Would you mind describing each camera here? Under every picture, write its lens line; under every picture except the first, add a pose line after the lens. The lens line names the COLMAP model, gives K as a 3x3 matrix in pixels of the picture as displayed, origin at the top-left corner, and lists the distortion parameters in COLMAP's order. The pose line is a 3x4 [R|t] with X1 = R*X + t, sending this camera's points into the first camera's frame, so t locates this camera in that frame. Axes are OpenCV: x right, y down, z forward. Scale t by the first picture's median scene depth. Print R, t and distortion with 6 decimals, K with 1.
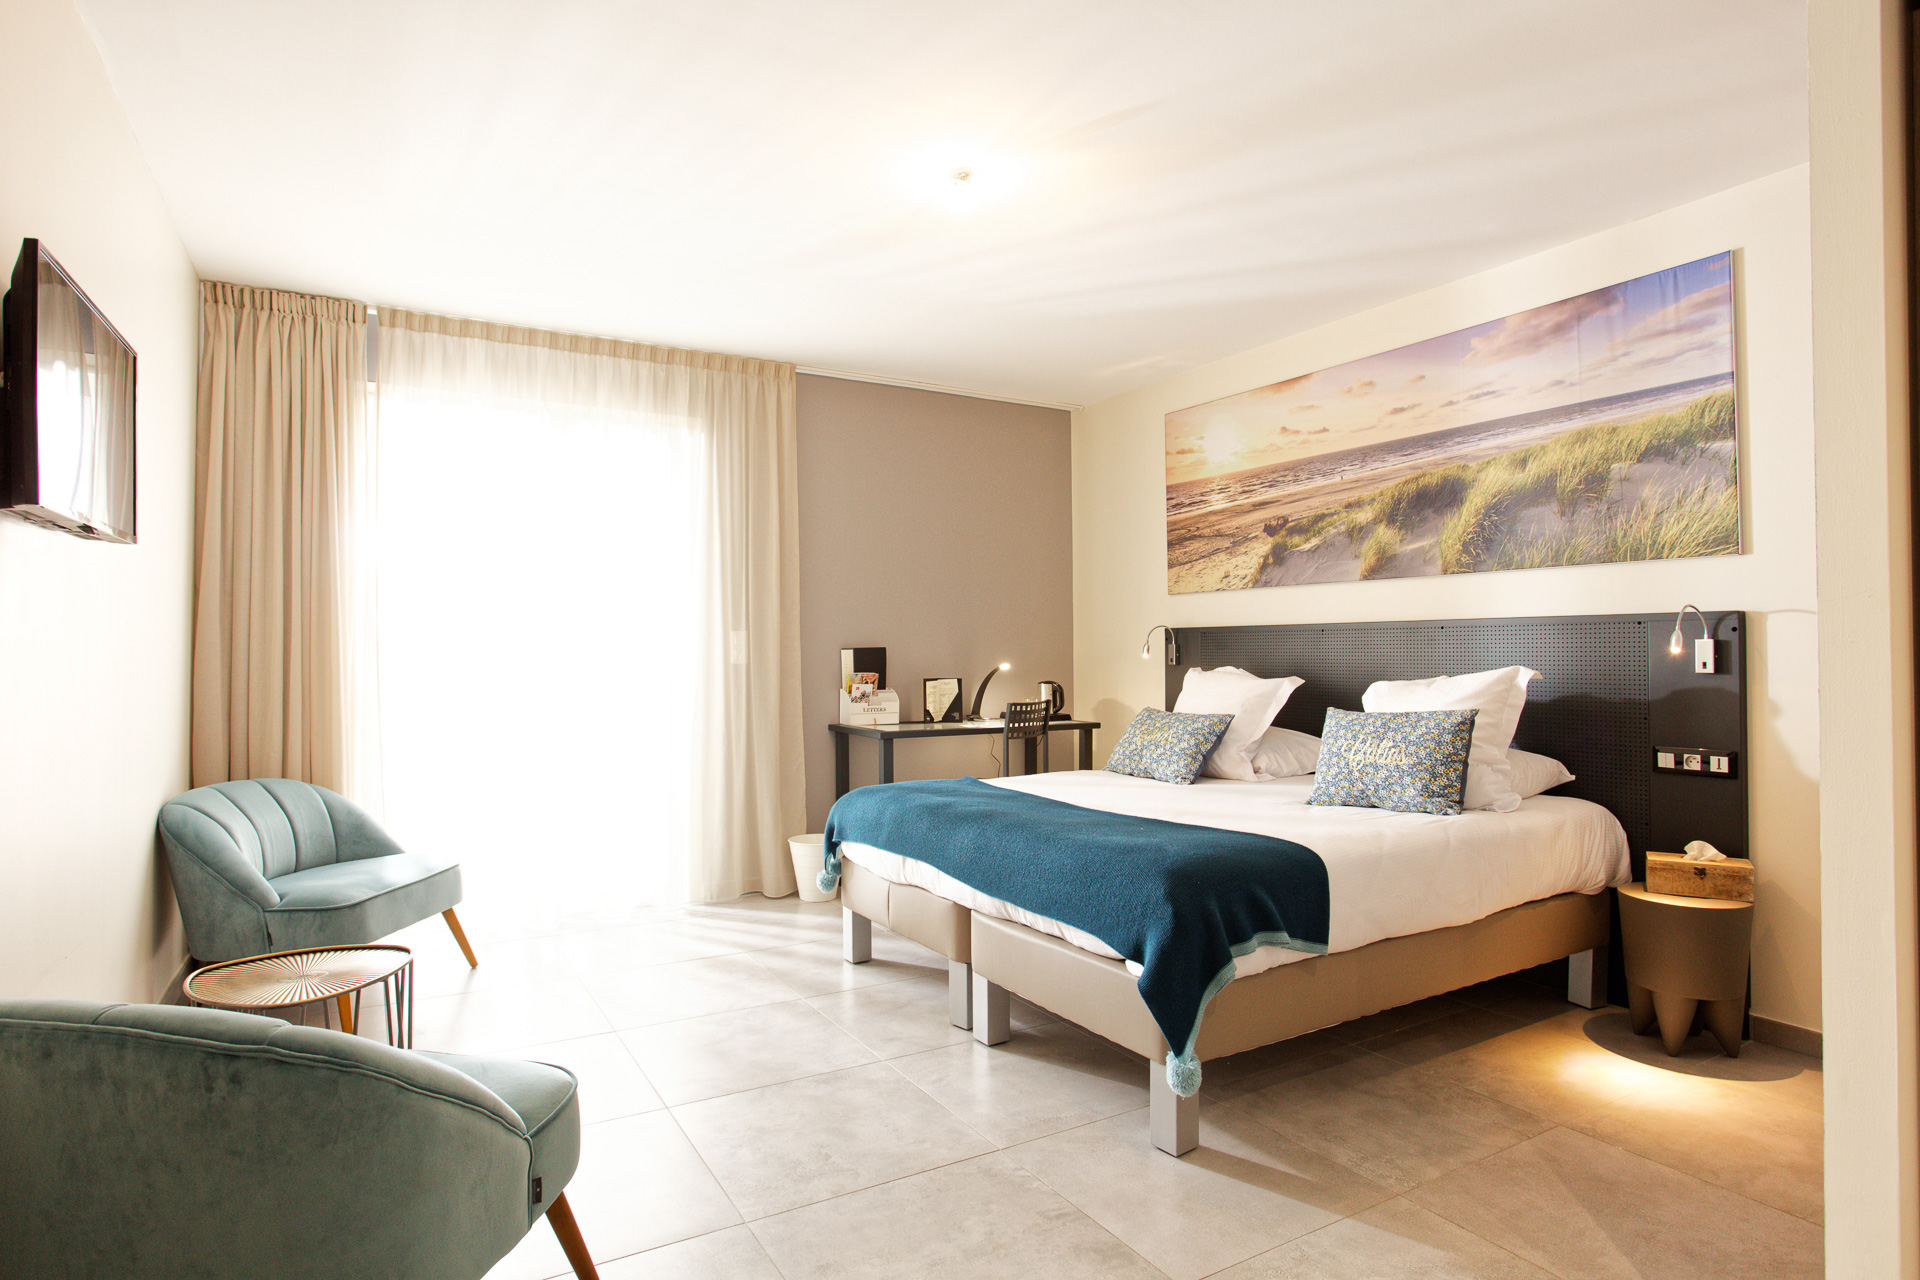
lens RADIAL K [[1019.1, 0, 960.0], [0, 1019.1, 640.0], [0, 0, 1]] dist [0.001254, 0.000346]
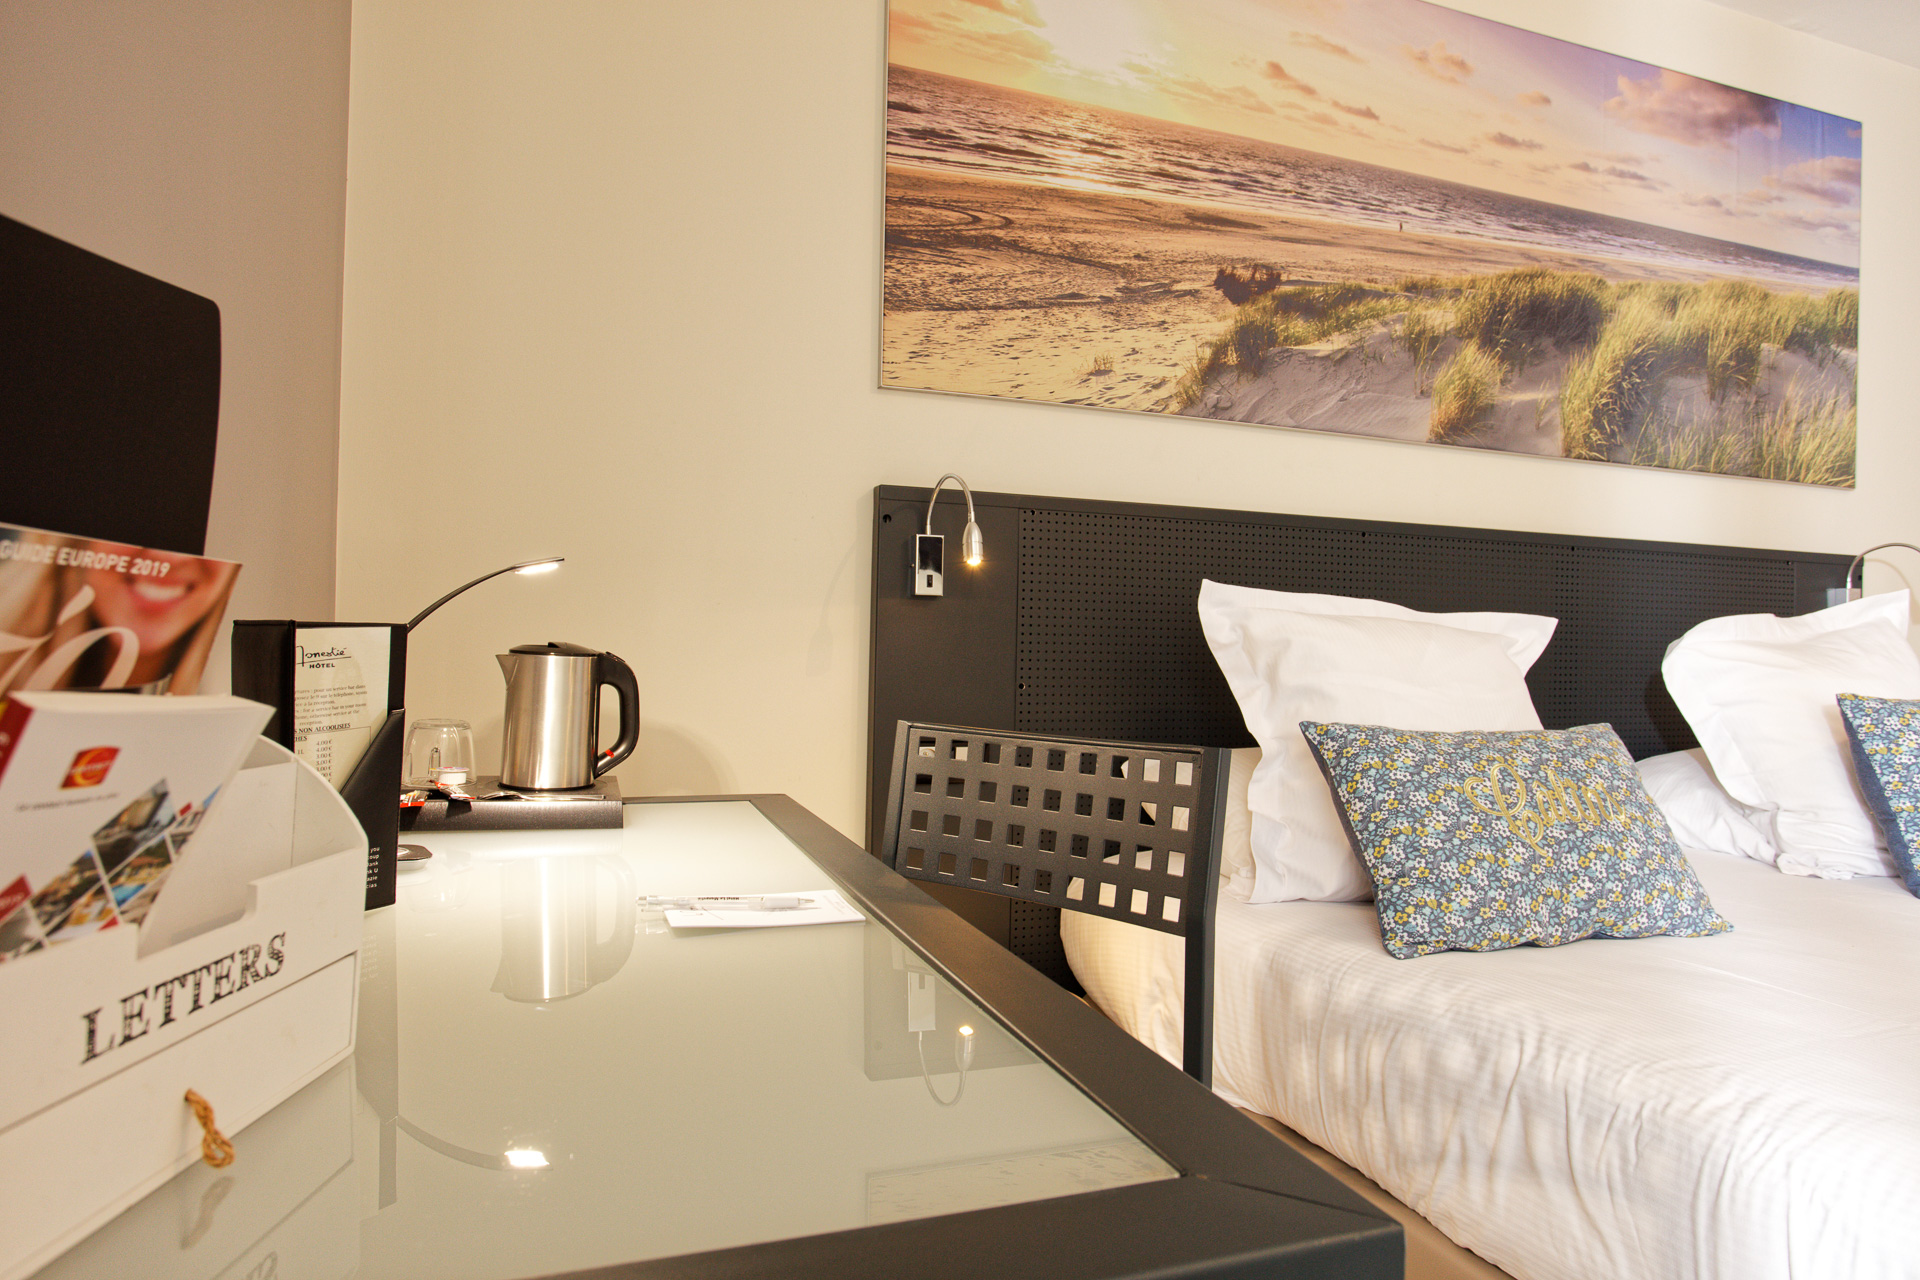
lens RADIAL K [[1194.4, 0, 960.0], [0, 1194.4, 640.0], [0, 0, 1]] dist [-0.054539, 0.040525]
pose [[0.163355, 0.010674, 0.986510, -0.228053], [-0.032296, 0.999463, -0.005467, 0.051533], [-0.986039, -0.030967, 0.163612, 1.176507]]
